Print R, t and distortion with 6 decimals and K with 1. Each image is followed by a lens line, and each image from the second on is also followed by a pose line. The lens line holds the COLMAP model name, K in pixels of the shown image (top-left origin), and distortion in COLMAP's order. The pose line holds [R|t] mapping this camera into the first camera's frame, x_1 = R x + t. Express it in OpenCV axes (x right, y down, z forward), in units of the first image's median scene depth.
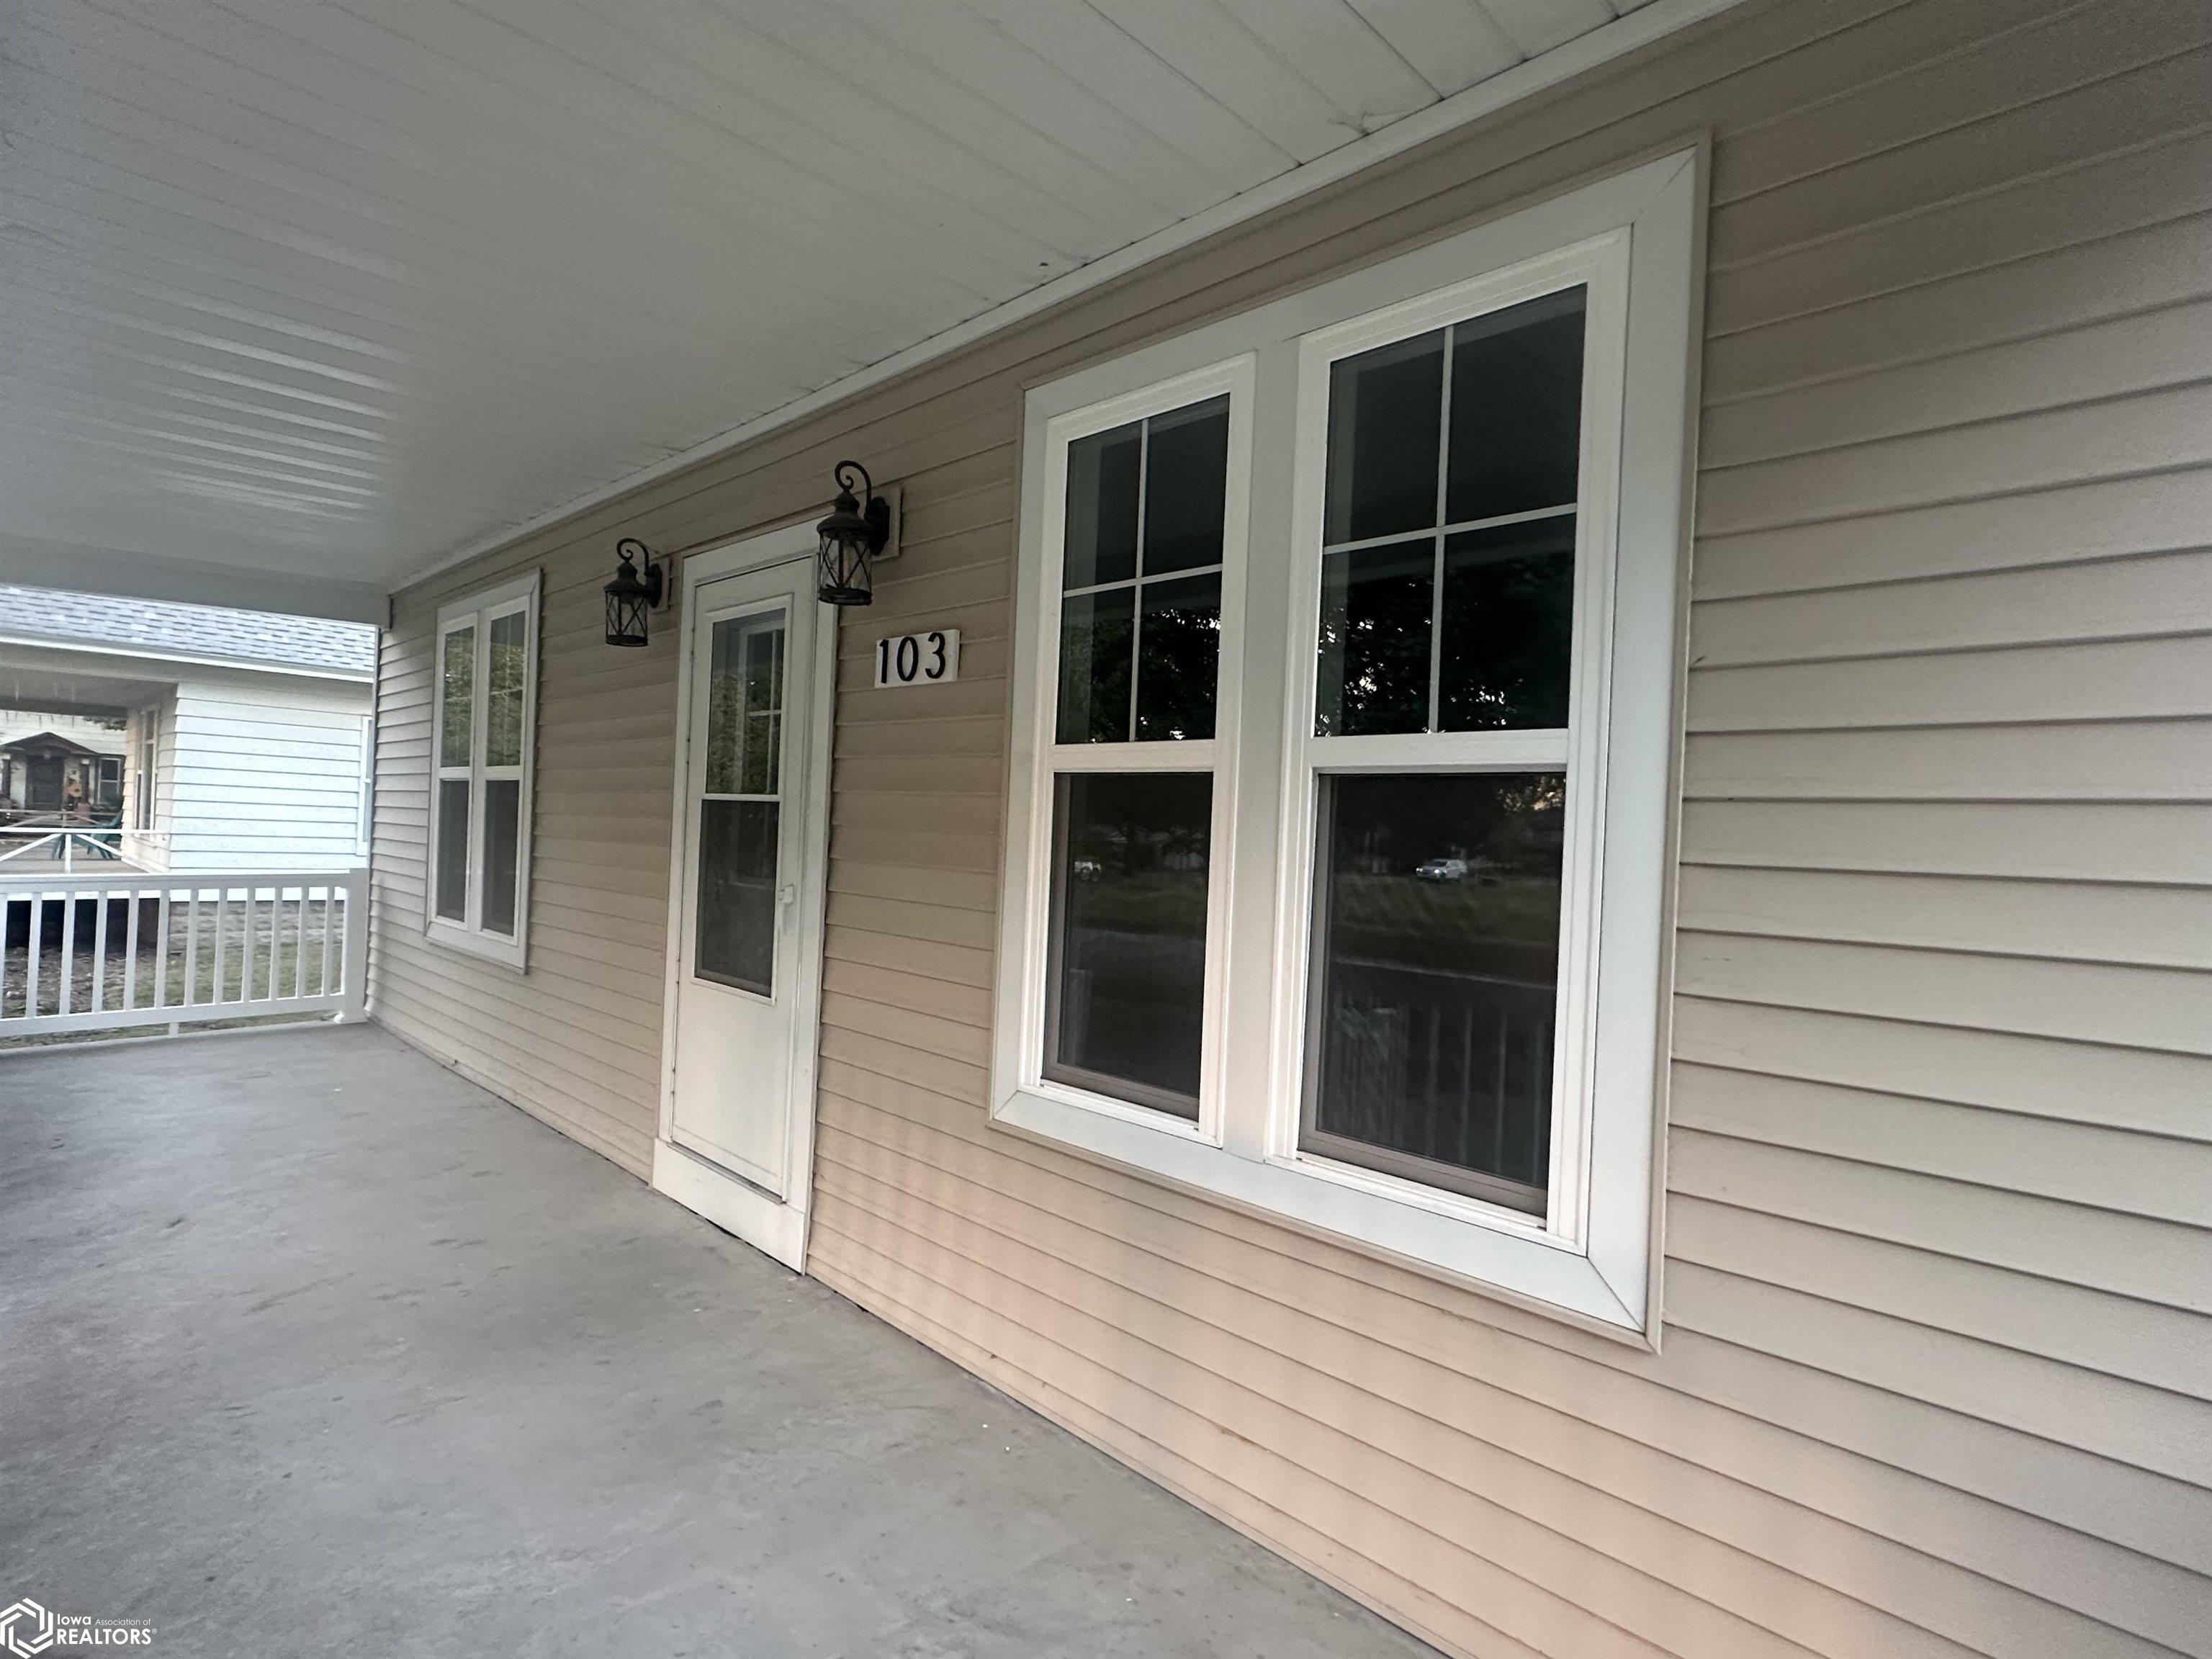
lens RADIAL K [[1108.3, 0, 1114.8], [0, 1108.3, 828.4], [0, 0, 1]] dist [-0.014512, 0.000177]
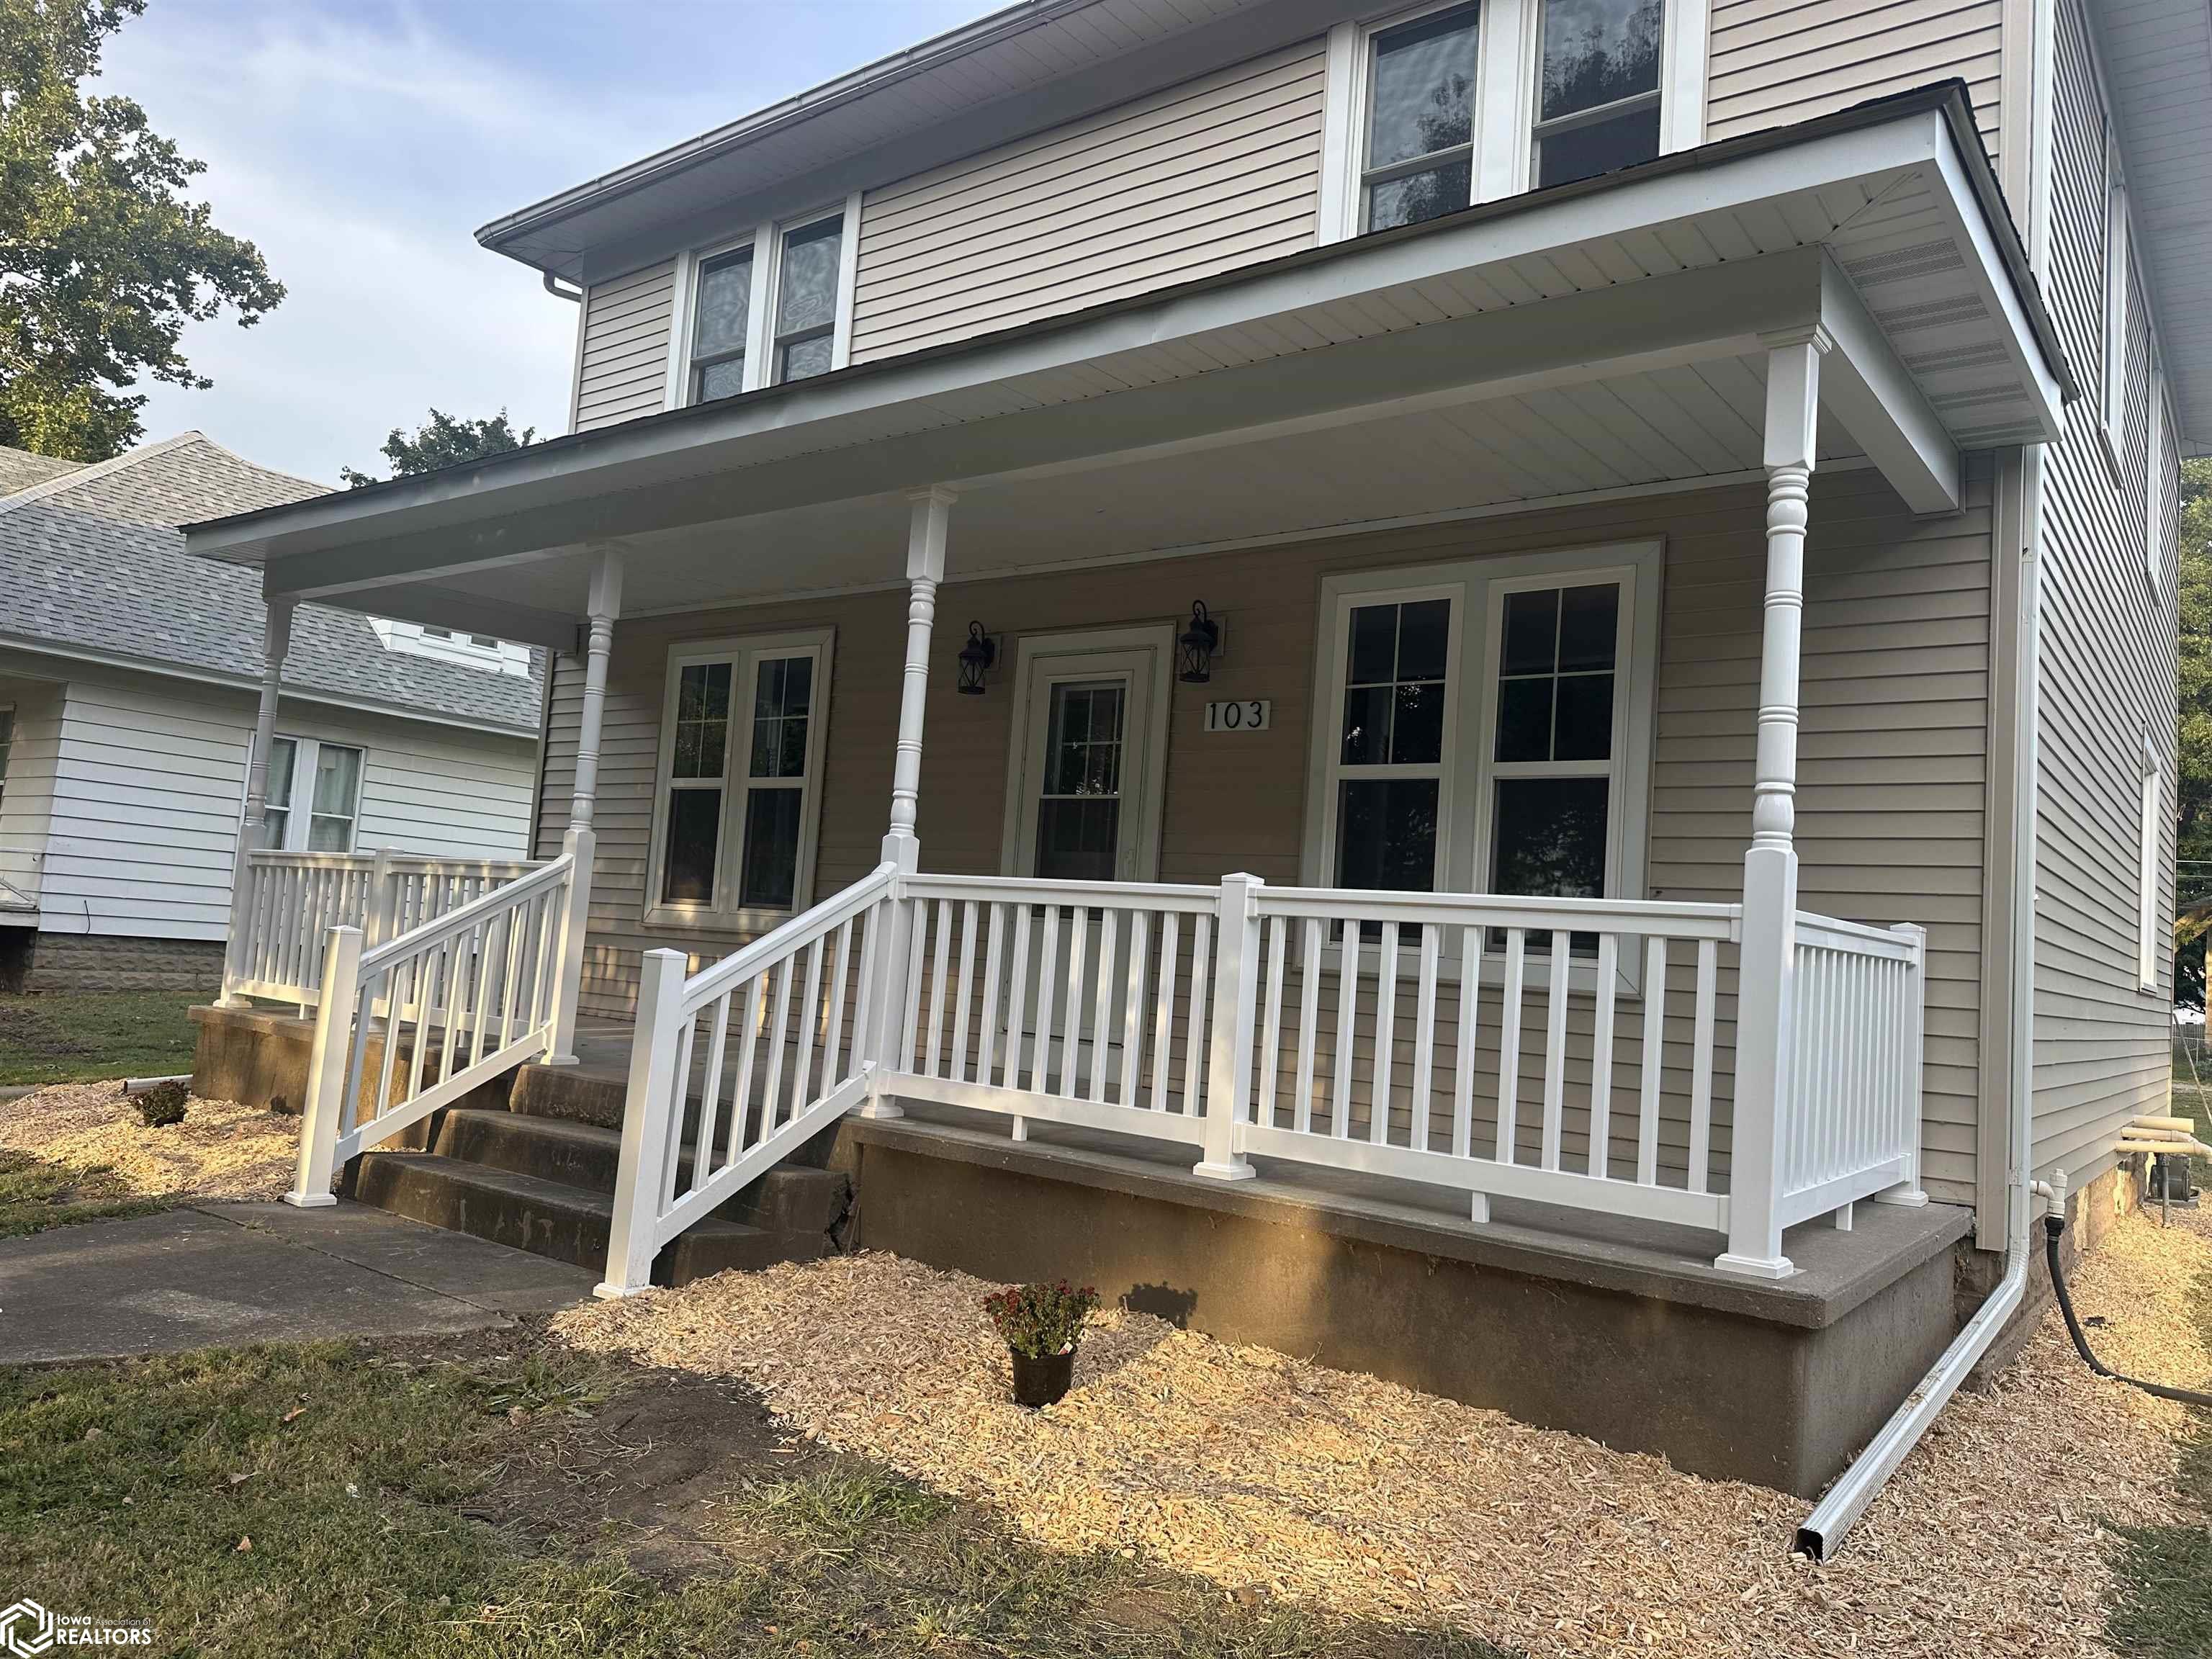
lens RADIAL K [[1560.0, 0, 1109.4], [0, 1560.0, 823.8], [0, 0, 1]] dist [0.064554, -0.021234]
pose [[0.993216, 0.033693, 0.111300, -0.748729], [-0.025720, 0.997050, -0.072311, 0.230264], [-0.113408, 0.068958, 0.991153, -1.613448]]
